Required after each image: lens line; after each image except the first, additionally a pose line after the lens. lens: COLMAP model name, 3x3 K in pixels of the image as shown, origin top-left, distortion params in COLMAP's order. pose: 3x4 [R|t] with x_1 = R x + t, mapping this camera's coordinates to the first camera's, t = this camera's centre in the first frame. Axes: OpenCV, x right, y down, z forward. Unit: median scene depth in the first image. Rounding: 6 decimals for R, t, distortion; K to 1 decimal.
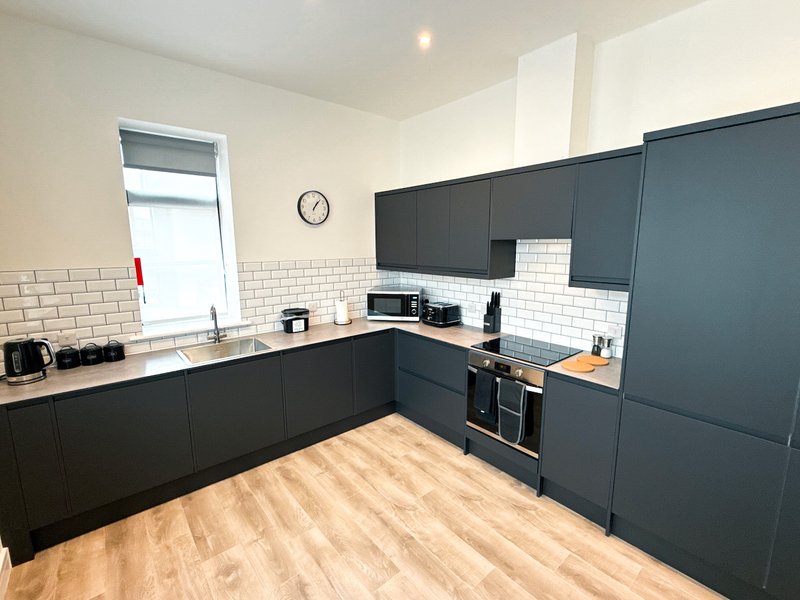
lens RADIAL K [[362.9, 0, 399.9], [0, 362.9, 301.3], [0, 0, 1]] dist [0.000625, 0.000610]
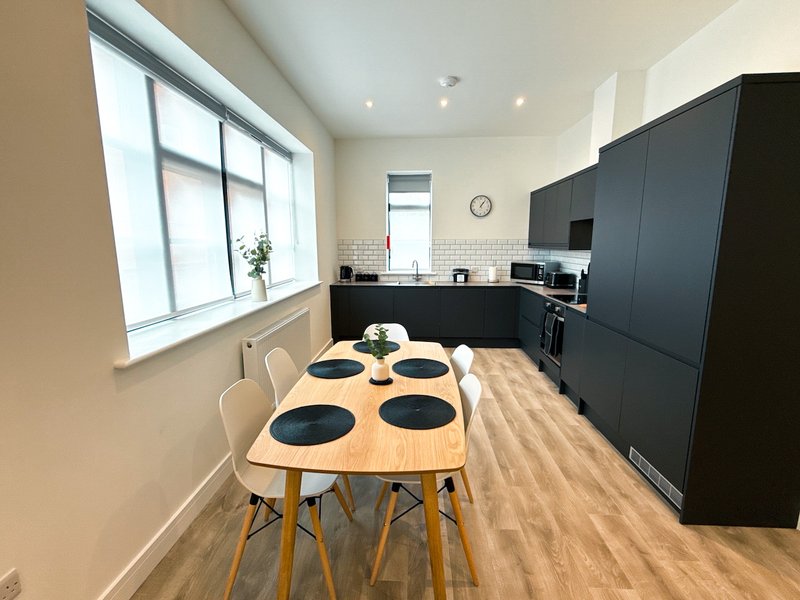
lens RADIAL K [[362.9, 0, 399.9], [0, 362.9, 301.3], [0, 0, 1]] dist [0.000625, 0.000610]
pose [[0.734879, 0.113073, -0.668706, 0.688883], [-0.111301, 0.992742, 0.045549, 0.137831], [0.669003, 0.040955, 0.742131, -0.443565]]
